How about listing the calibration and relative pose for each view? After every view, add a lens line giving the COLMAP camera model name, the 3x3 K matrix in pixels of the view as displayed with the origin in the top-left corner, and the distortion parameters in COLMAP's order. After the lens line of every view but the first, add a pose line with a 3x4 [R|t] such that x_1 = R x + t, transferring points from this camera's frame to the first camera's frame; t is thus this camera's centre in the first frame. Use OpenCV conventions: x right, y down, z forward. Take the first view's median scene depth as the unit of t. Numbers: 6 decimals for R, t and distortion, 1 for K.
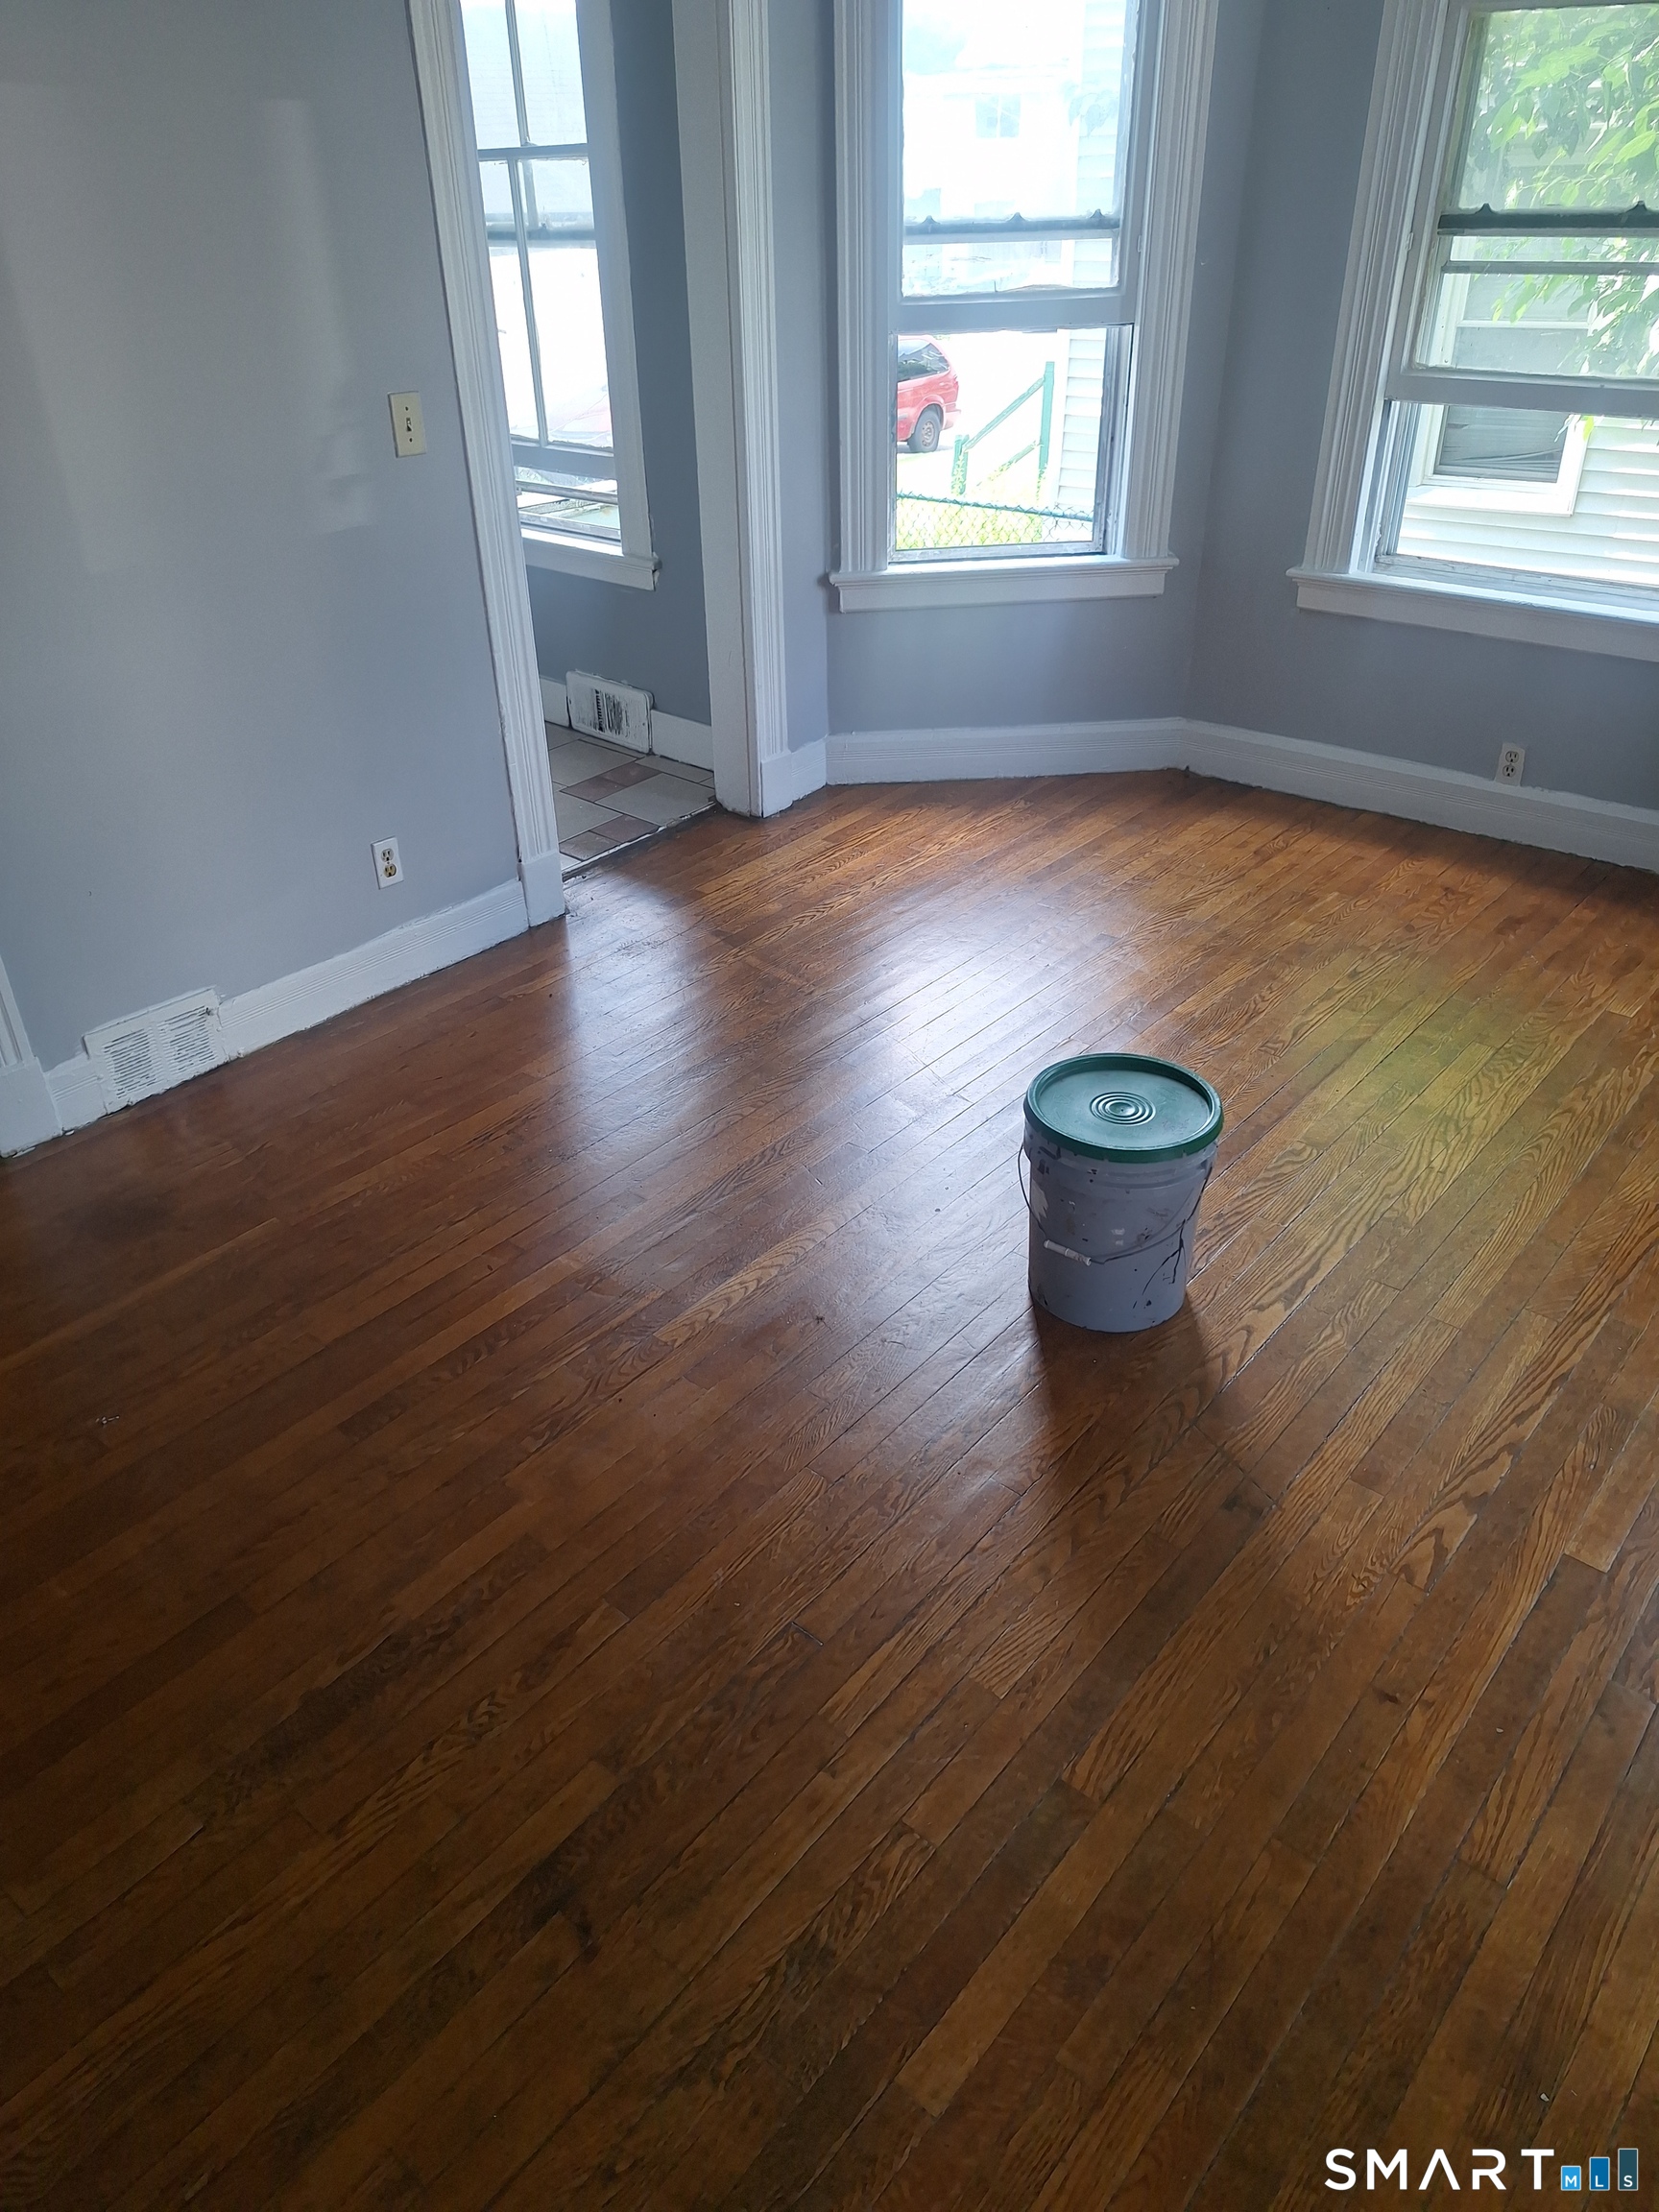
lens RADIAL K [[1514.6, 0, 799.6], [0, 1514.6, 1107.6], [0, 0, 1]] dist [0.115923, -0.184639]
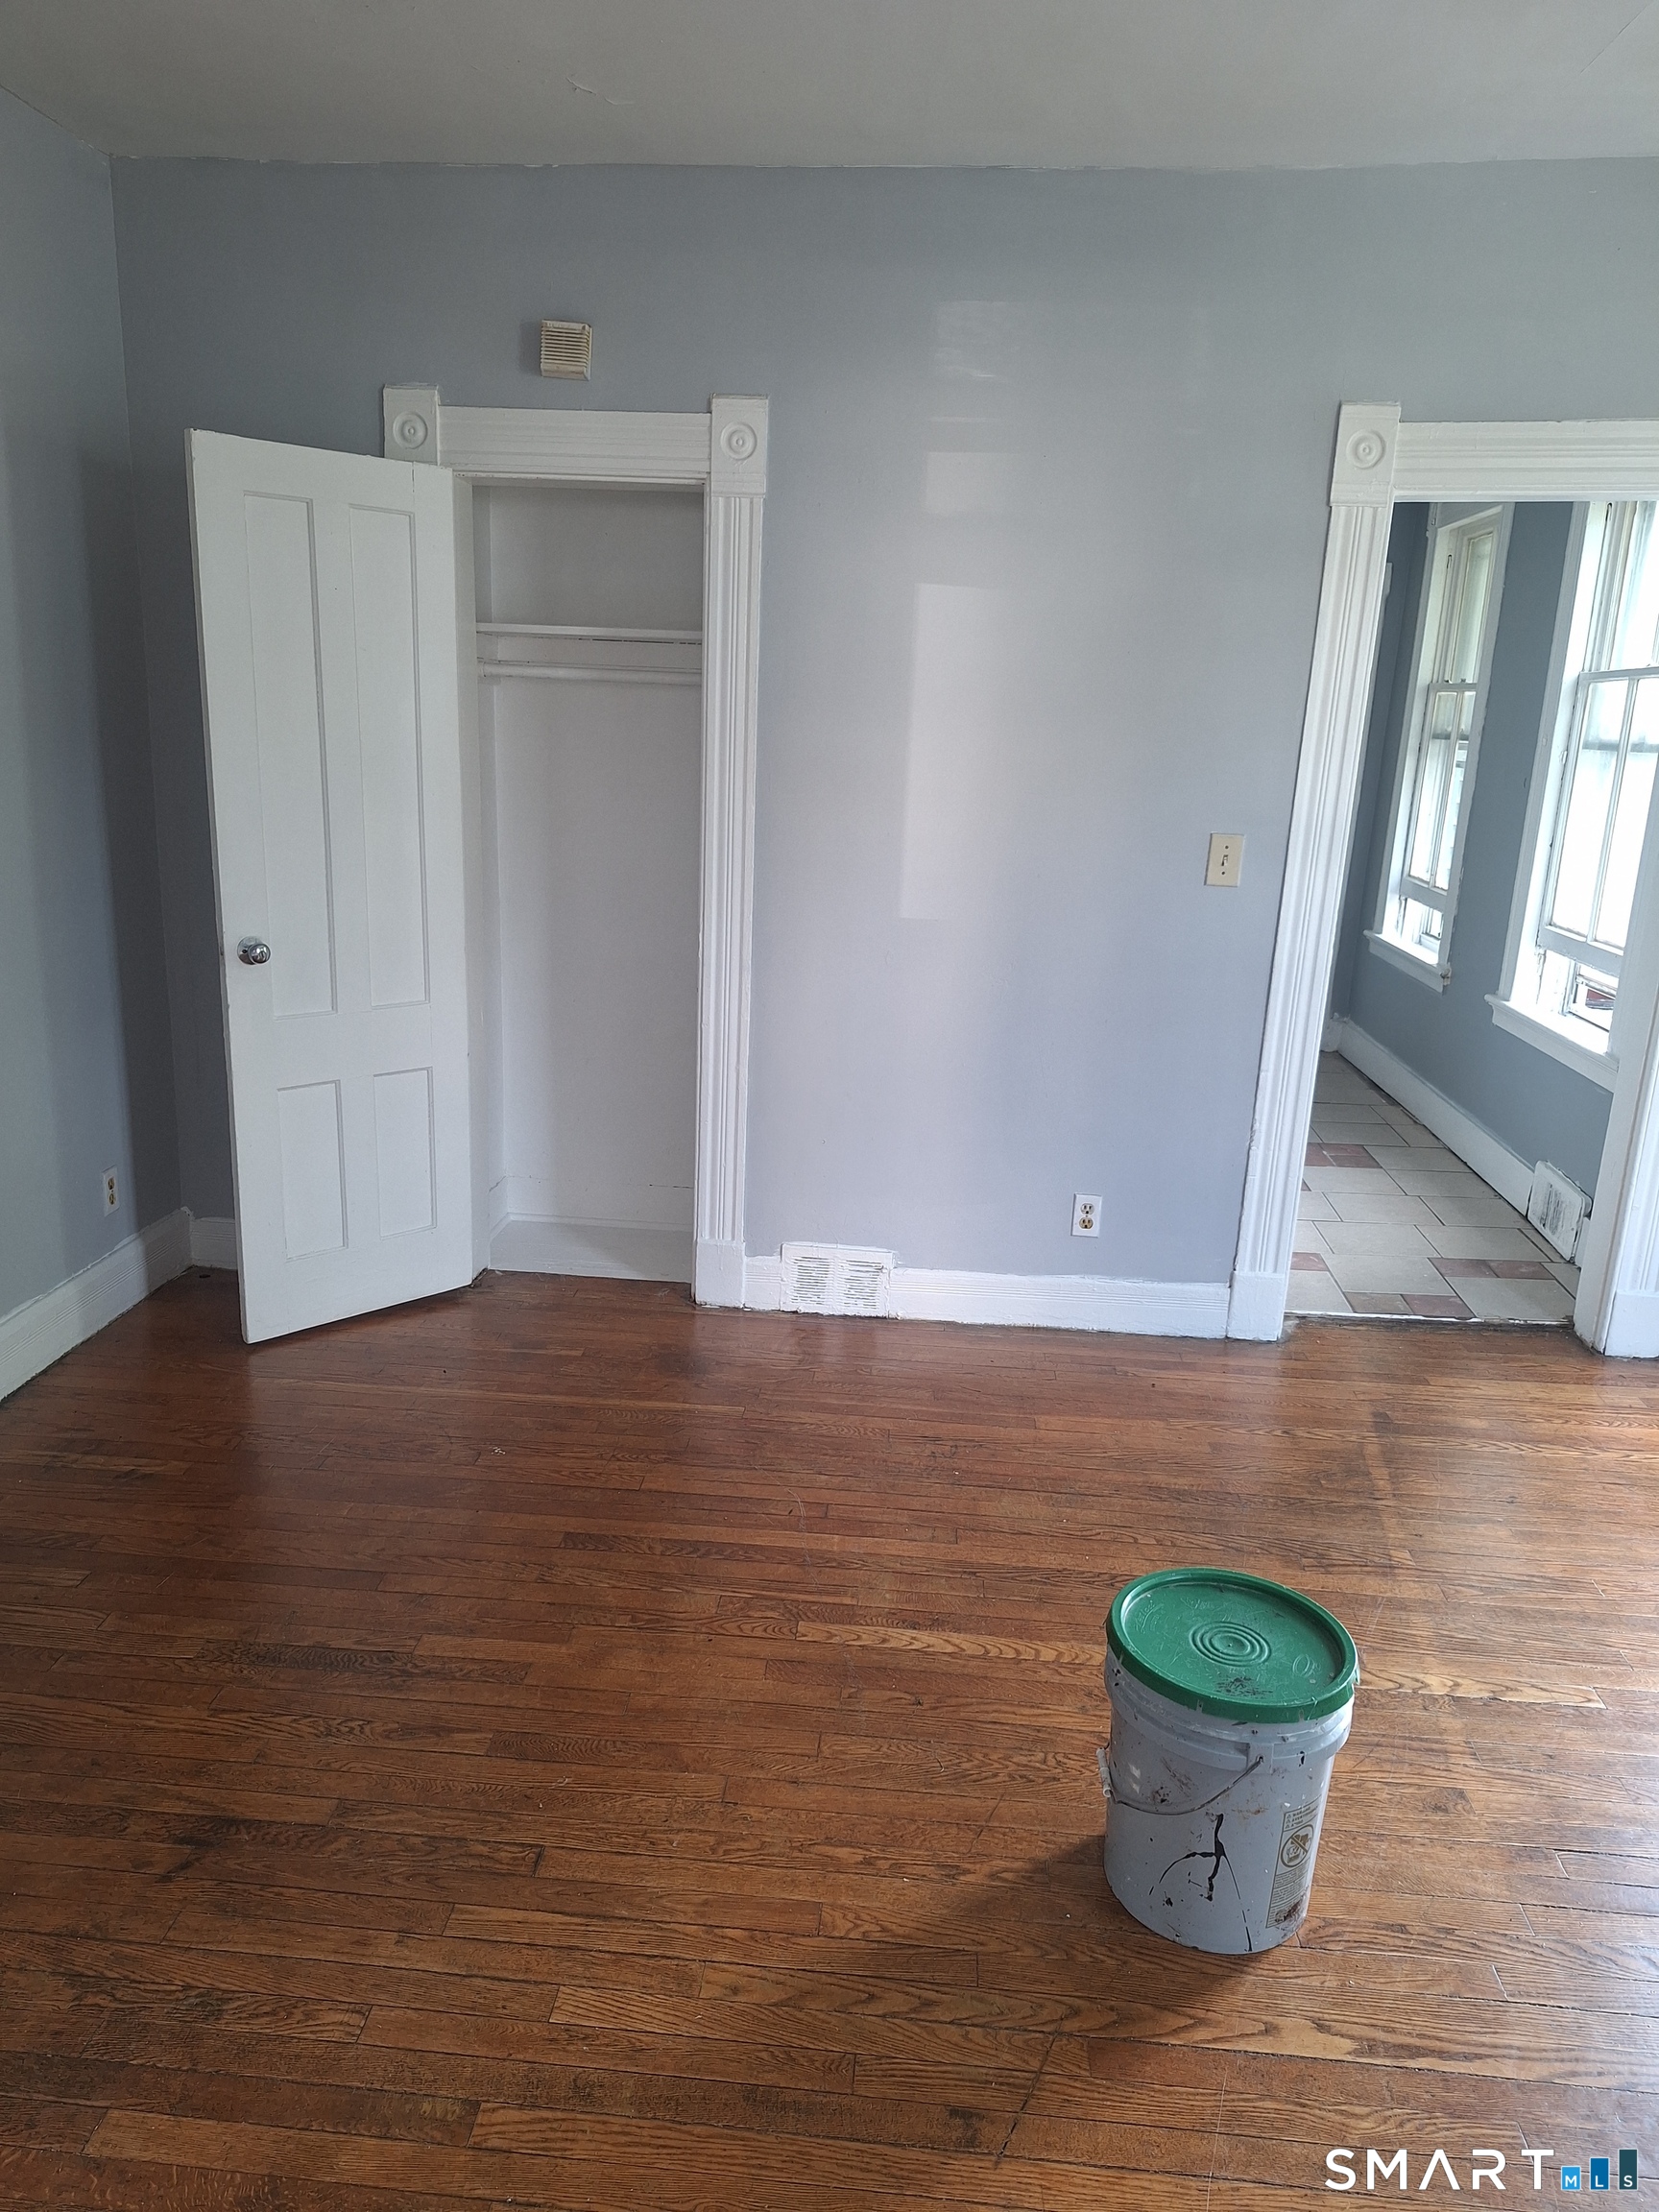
lens RADIAL K [[1508.6, 0, 829.5], [0, 1508.6, 1106.0], [0, 0, 1]] dist [0.008934, -0.018537]
pose [[0.597683, 0.254072, -0.760409, 0.582978], [-0.466221, 0.881747, -0.071837, -0.091460], [0.652237, 0.397455, 0.645459, 0.211353]]
